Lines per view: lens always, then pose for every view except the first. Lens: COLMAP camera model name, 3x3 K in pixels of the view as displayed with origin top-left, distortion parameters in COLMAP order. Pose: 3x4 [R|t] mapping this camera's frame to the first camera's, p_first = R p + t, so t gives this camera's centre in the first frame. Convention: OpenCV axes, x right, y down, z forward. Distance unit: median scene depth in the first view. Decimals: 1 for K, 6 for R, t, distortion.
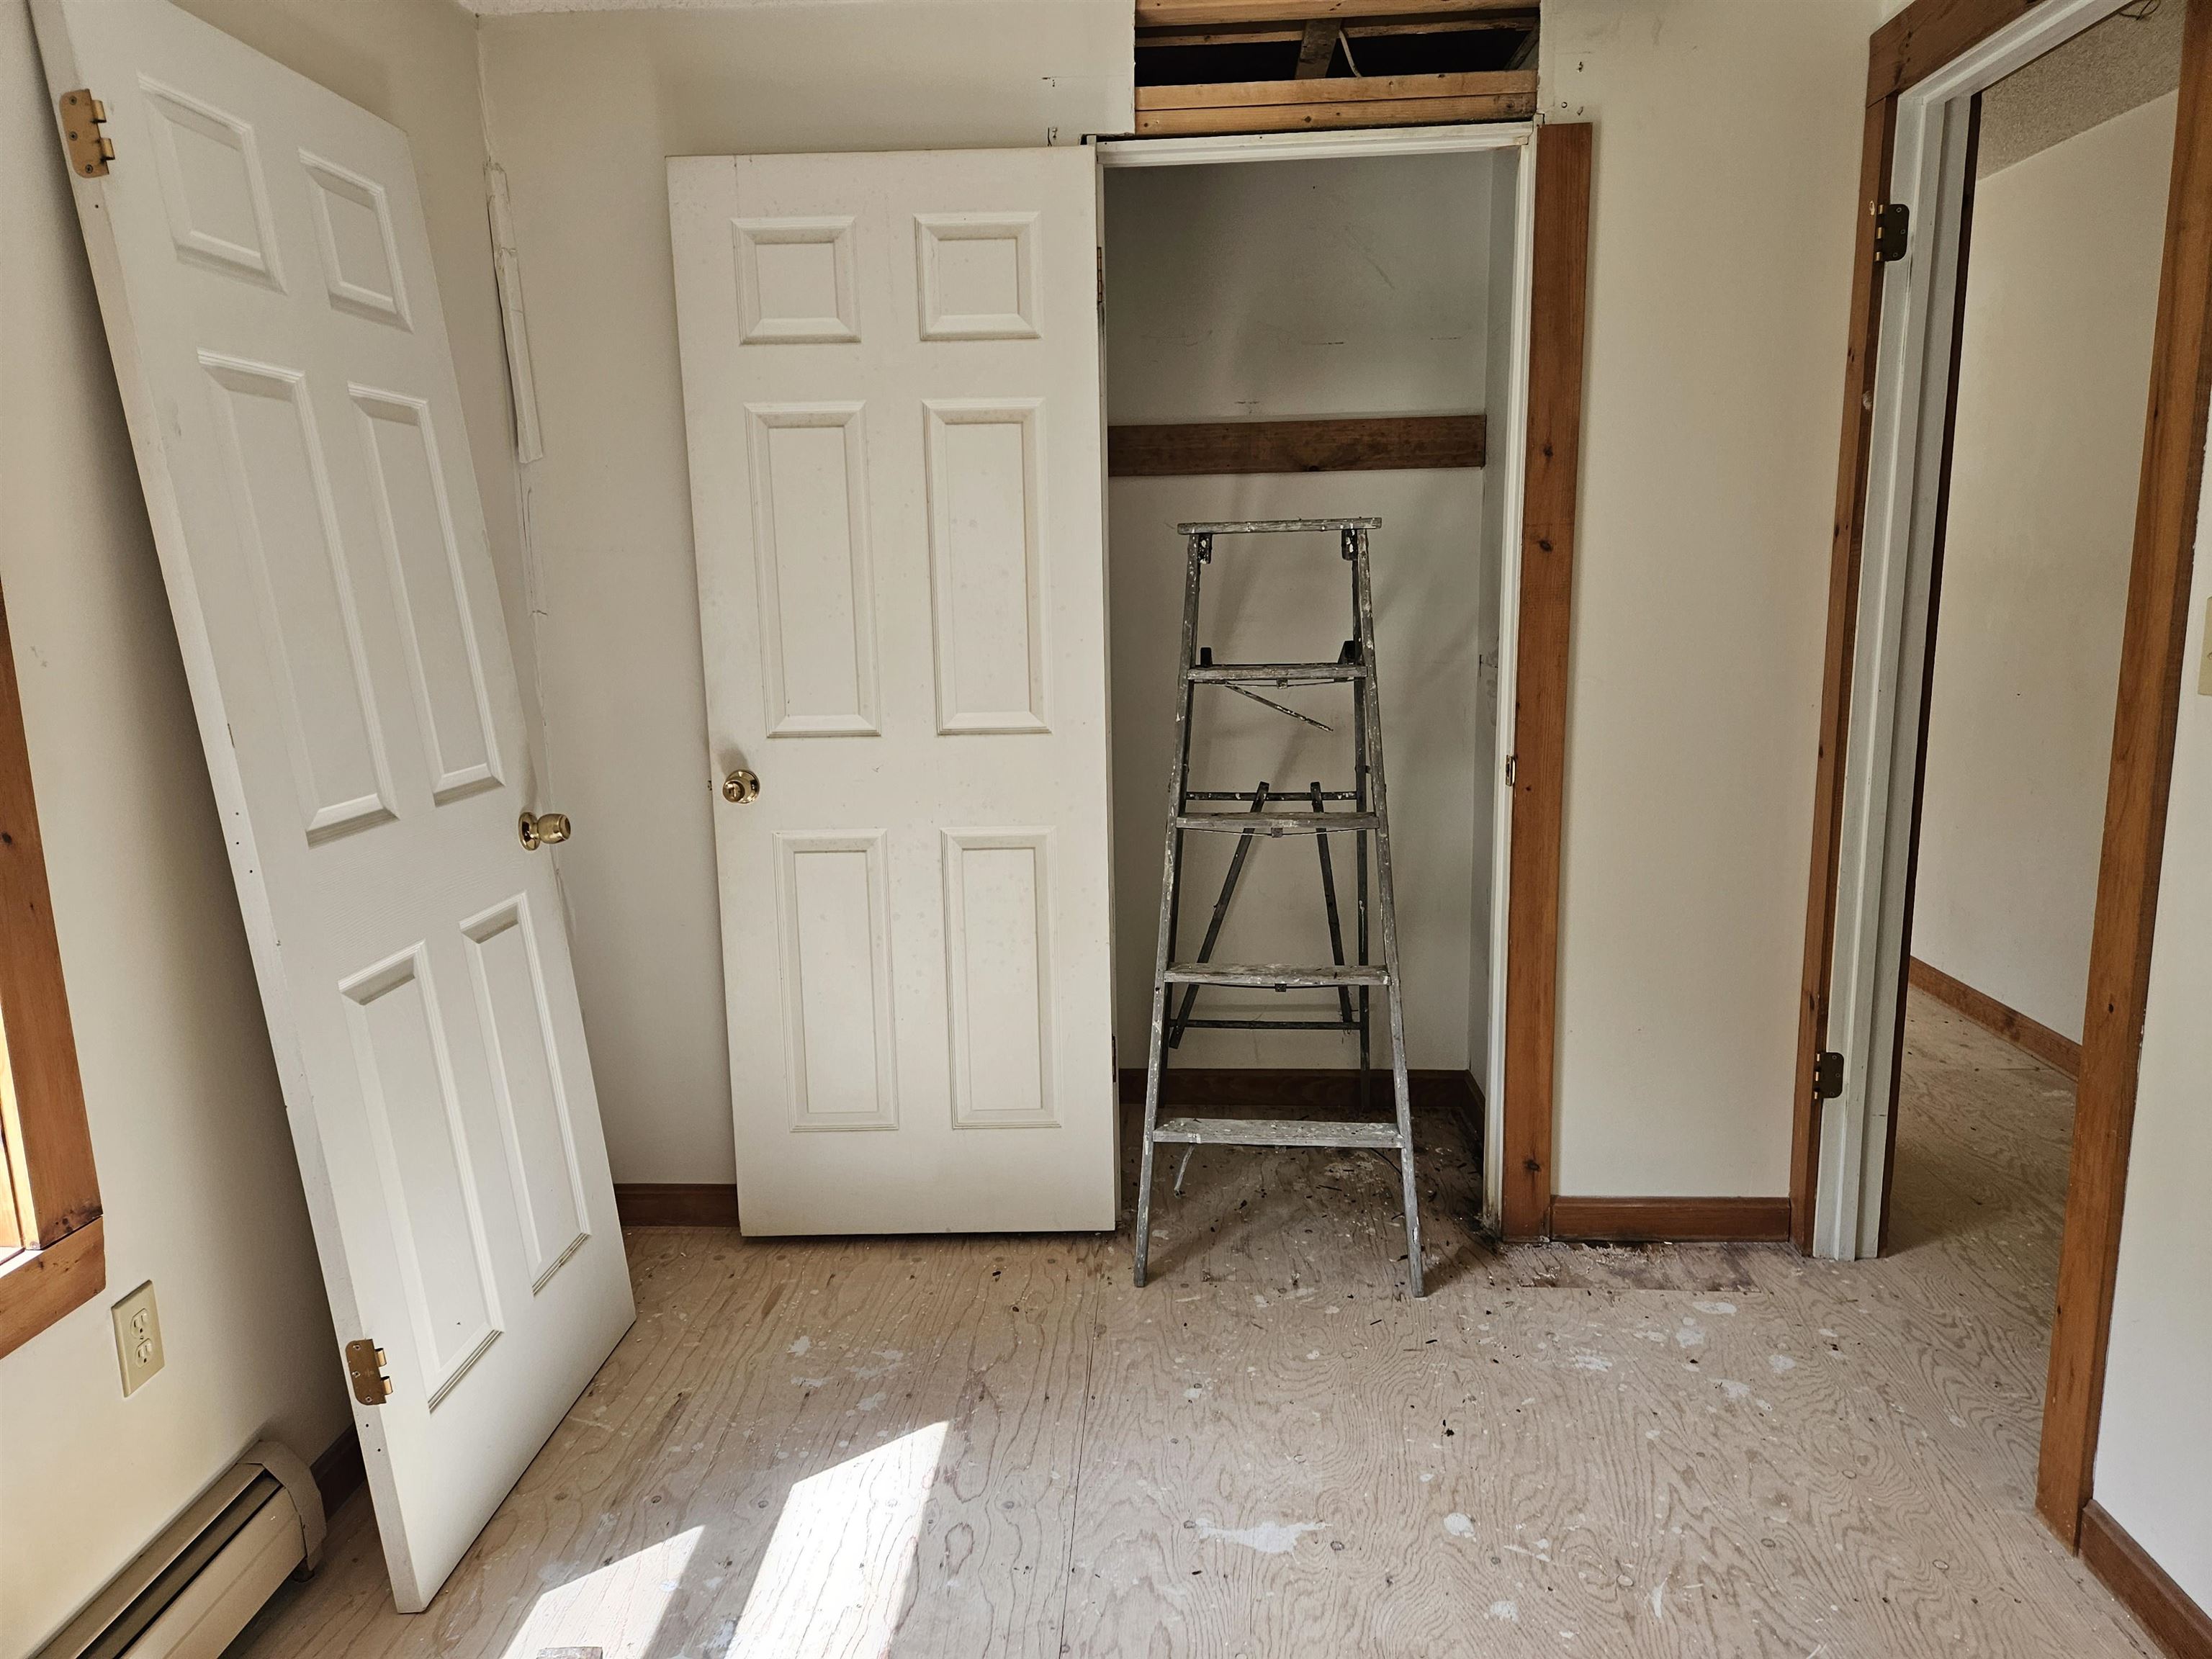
lens RADIAL K [[1459.3, 0, 1095.7], [0, 1459.3, 826.8], [0, 0, 1]] dist [0.051185, -0.016800]
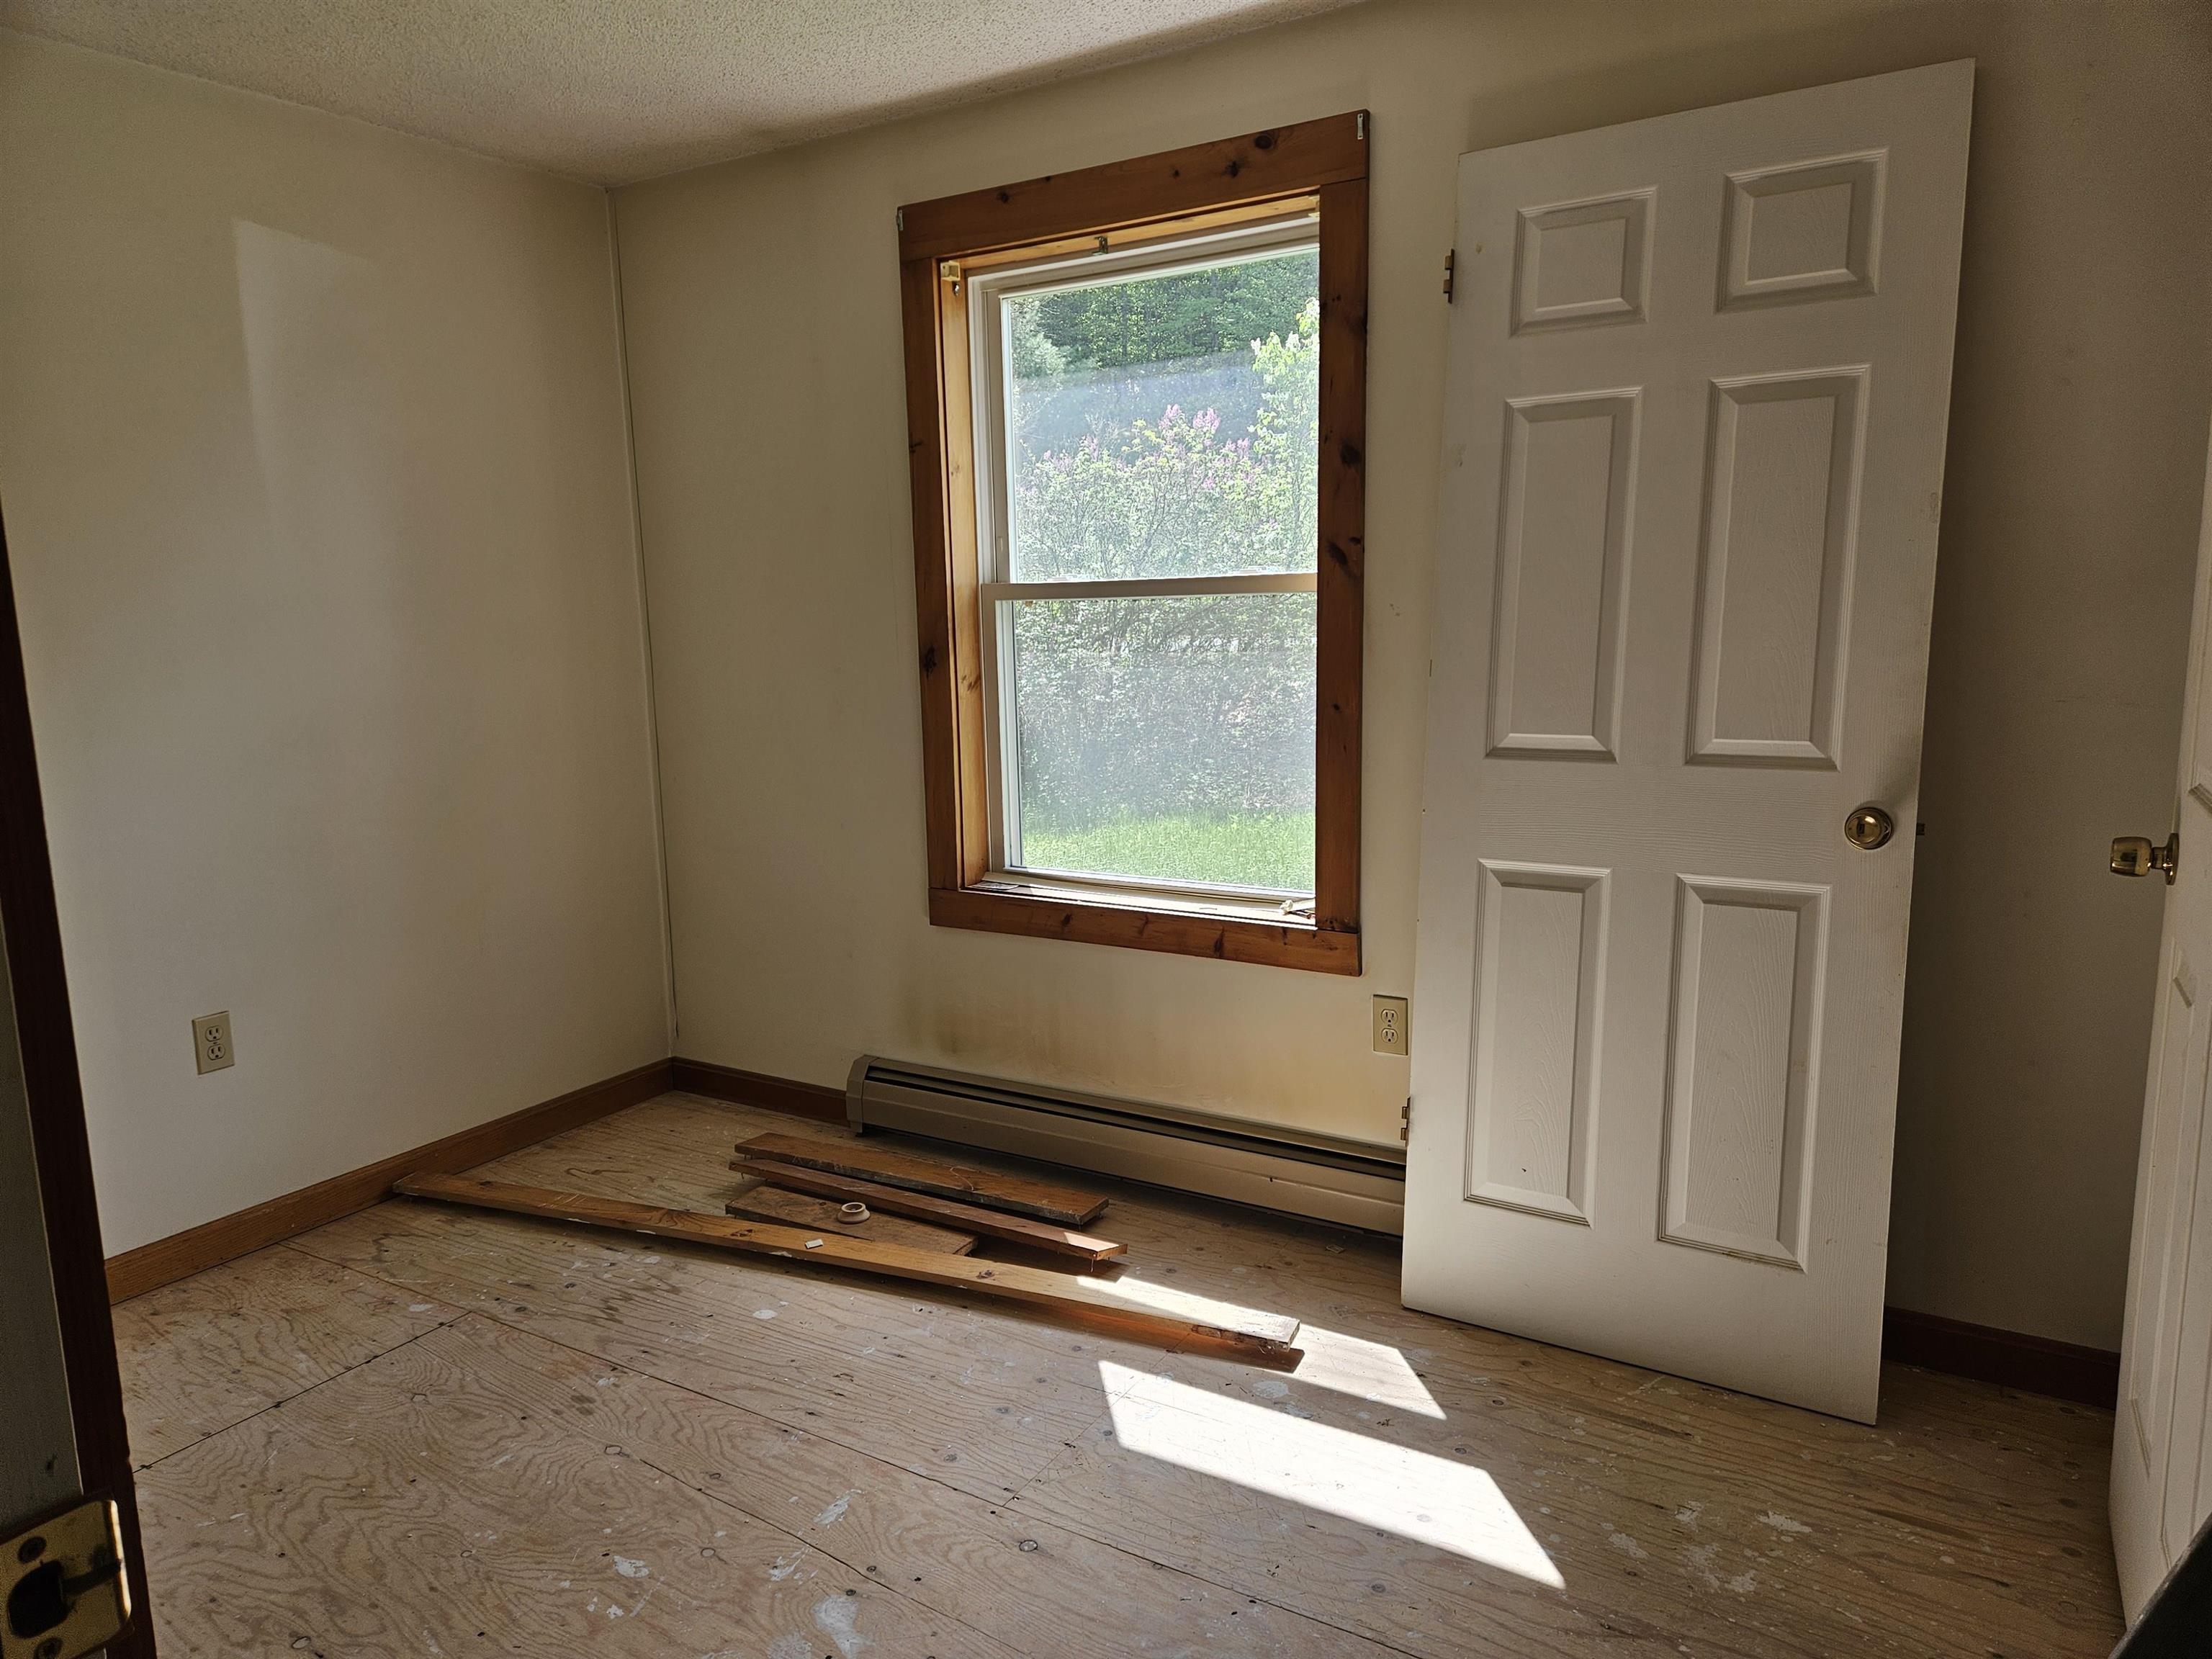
lens RADIAL K [[1459.3, 0, 1095.4], [0, 1459.3, 847.1], [0, 0, 1]] dist [0.051185, -0.016800]
pose [[-0.483166, 0.170108, -0.858845, 0.673016], [-0.121684, 0.958376, 0.258278, -0.174108], [0.867032, 0.229299, -0.442355, 1.062701]]
